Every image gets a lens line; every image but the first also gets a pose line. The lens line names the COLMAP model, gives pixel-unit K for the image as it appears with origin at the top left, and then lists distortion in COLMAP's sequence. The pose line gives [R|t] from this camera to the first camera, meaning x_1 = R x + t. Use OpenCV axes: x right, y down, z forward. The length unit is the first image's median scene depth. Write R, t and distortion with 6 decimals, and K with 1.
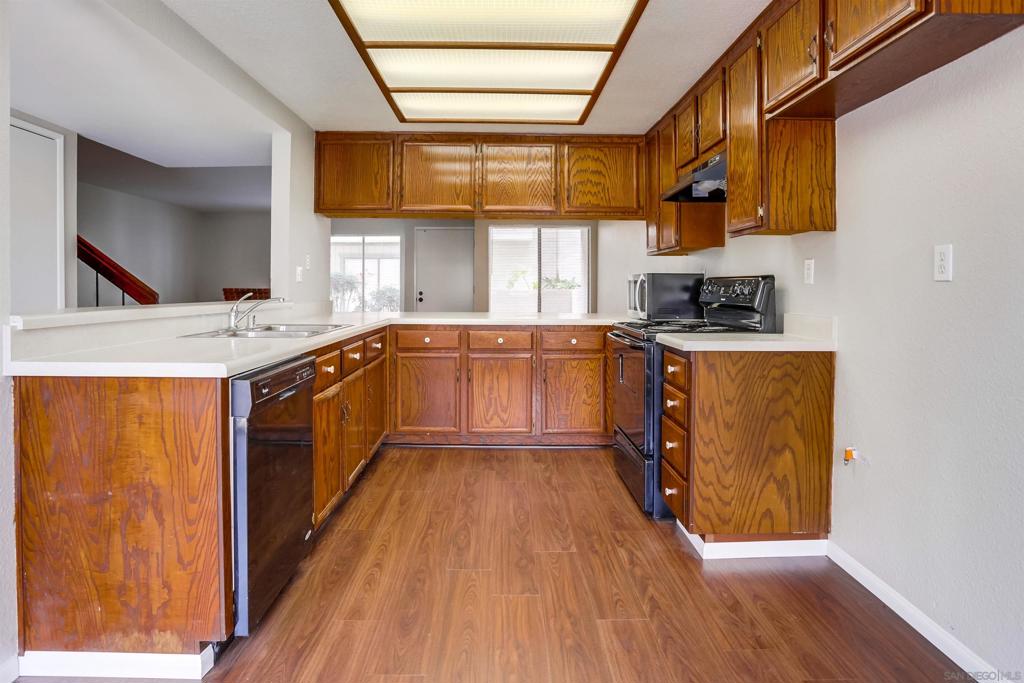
lens RADIAL K [[563.1, 0, 509.4], [0, 563.1, 293.3], [0, 0, 1]] dist [-0.074439, 0.032889]
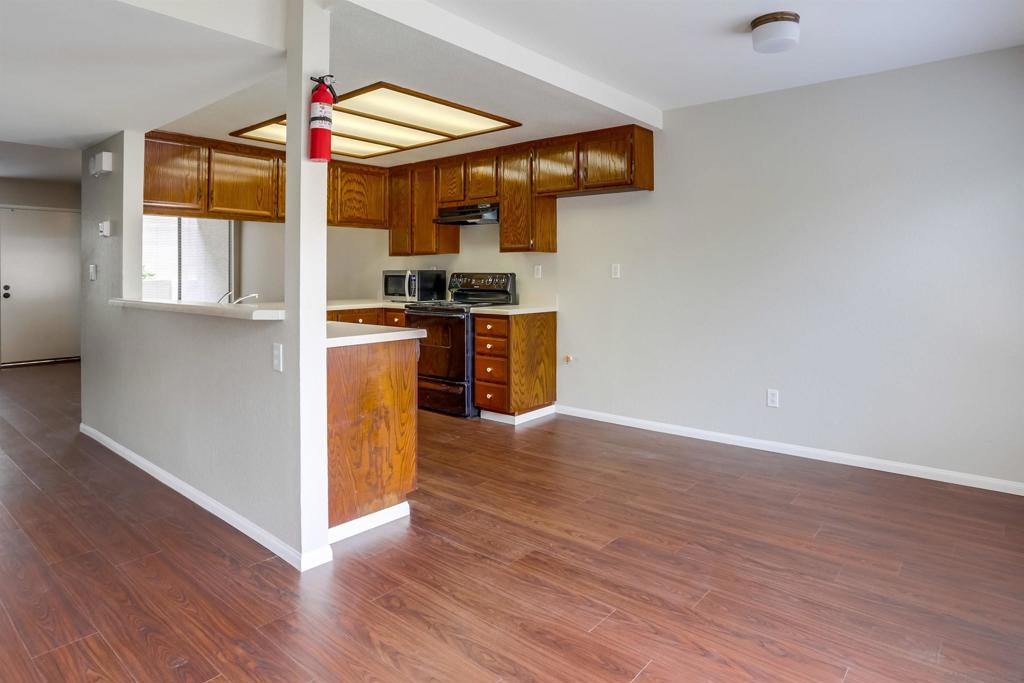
lens RADIAL K [[593.5, 0, 512.7], [0, 593.5, 292.3], [0, 0, 1]] dist [-0.072724, 0.034166]
pose [[0.650547, -0.028288, 0.758939, -1.185388], [0.011478, 0.999558, 0.027418, -0.028232], [-0.759379, -0.009126, 0.650584, -0.311888]]
